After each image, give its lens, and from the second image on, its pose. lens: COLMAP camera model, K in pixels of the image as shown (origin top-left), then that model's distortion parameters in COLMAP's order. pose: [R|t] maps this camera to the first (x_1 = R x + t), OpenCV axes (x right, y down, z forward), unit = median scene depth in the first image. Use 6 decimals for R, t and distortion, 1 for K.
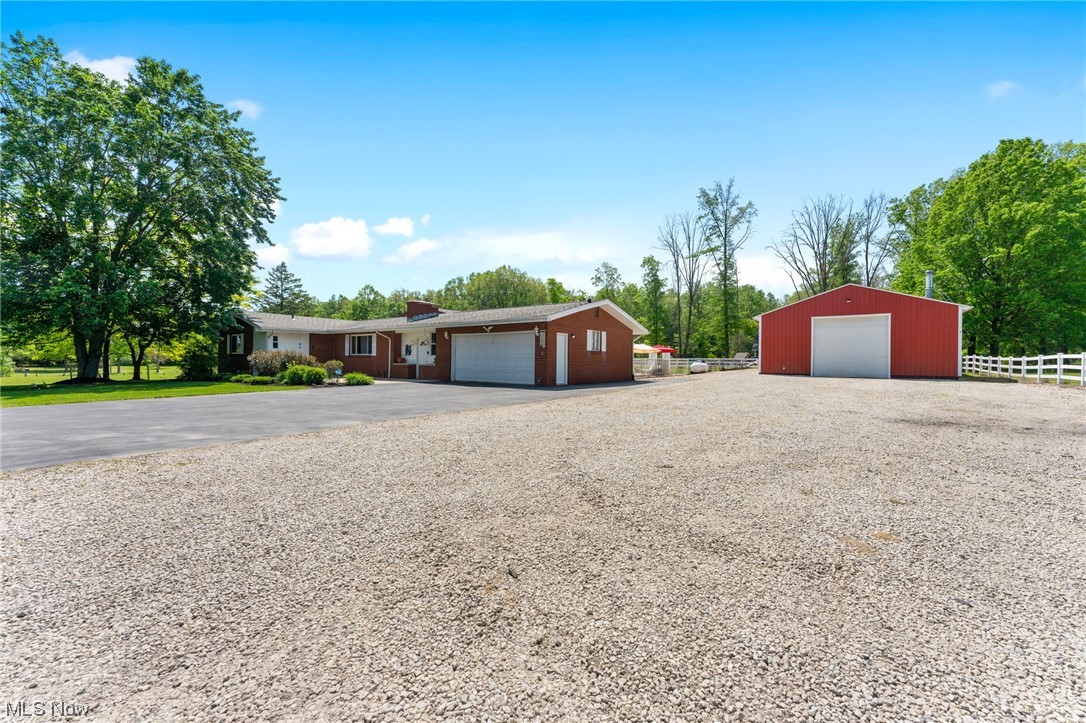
lens RADIAL K [[432.4, 0, 540.3], [0, 432.4, 357.8], [0, 0, 1]] dist [-0.002046, -0.000280]
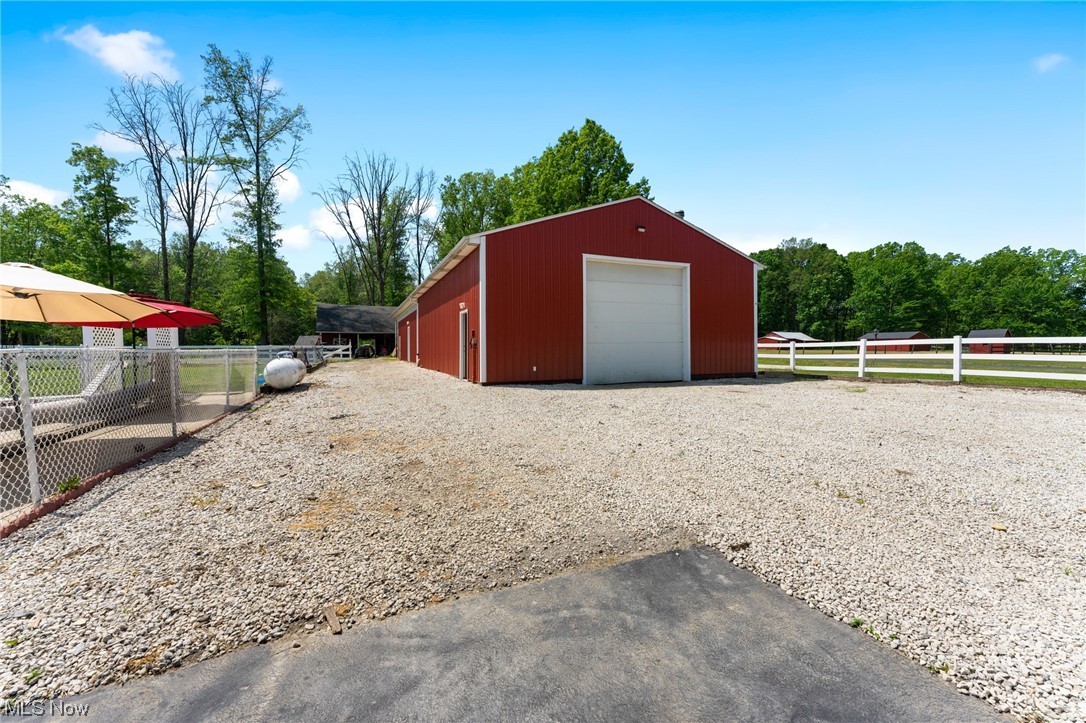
lens RADIAL K [[432.4, 0, 540.3], [0, 432.4, 357.8], [0, 0, 1]] dist [-0.002046, -0.000280]
pose [[0.502012, -0.028880, 0.864379, 0.085394], [0.001191, 0.999464, 0.032702, 0.000044], [-0.864860, -0.015387, 0.501777, 0.328257]]
